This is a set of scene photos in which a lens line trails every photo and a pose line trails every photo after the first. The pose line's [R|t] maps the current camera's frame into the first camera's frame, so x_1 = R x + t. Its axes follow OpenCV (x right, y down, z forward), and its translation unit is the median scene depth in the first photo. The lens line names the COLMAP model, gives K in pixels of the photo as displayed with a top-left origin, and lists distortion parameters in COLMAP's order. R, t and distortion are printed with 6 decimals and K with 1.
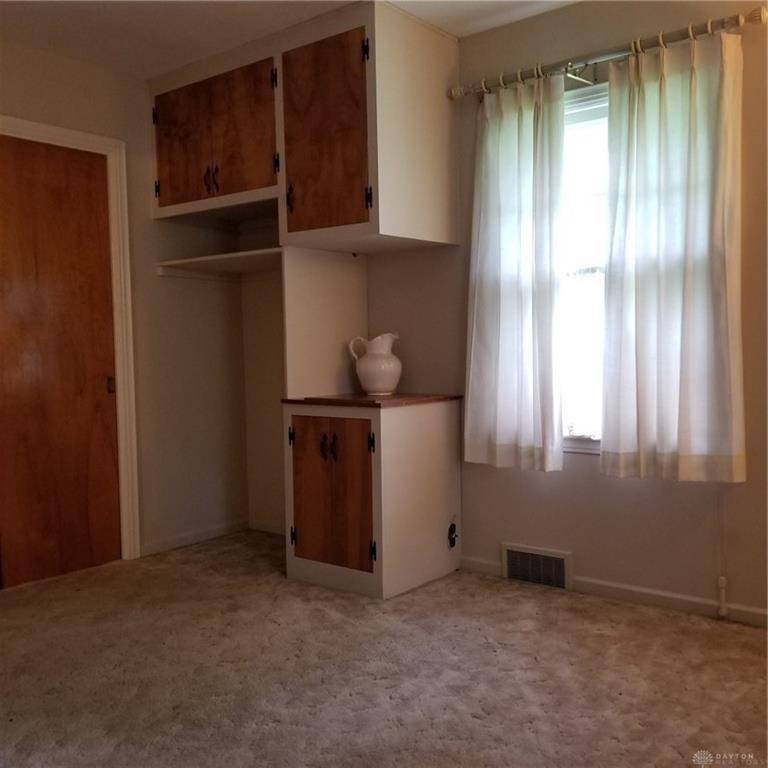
lens RADIAL K [[783.3, 0, 384.6], [0, 783.3, 395.9], [0, 0, 1]] dist [0.017071, -0.014059]
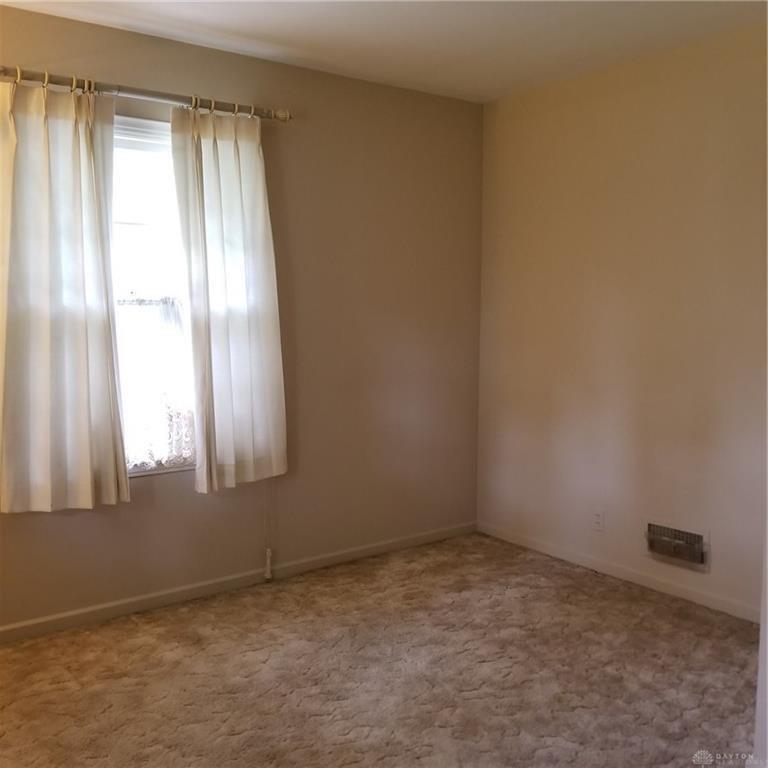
lens RADIAL K [[783.3, 0, 384.6], [0, 783.3, 395.9], [0, 0, 1]] dist [0.017071, -0.014059]
pose [[0.265463, -0.096203, 0.959309, -0.717088], [0.048798, 0.995075, 0.086286, -0.117637], [-0.962885, 0.023907, 0.268850, 0.462438]]
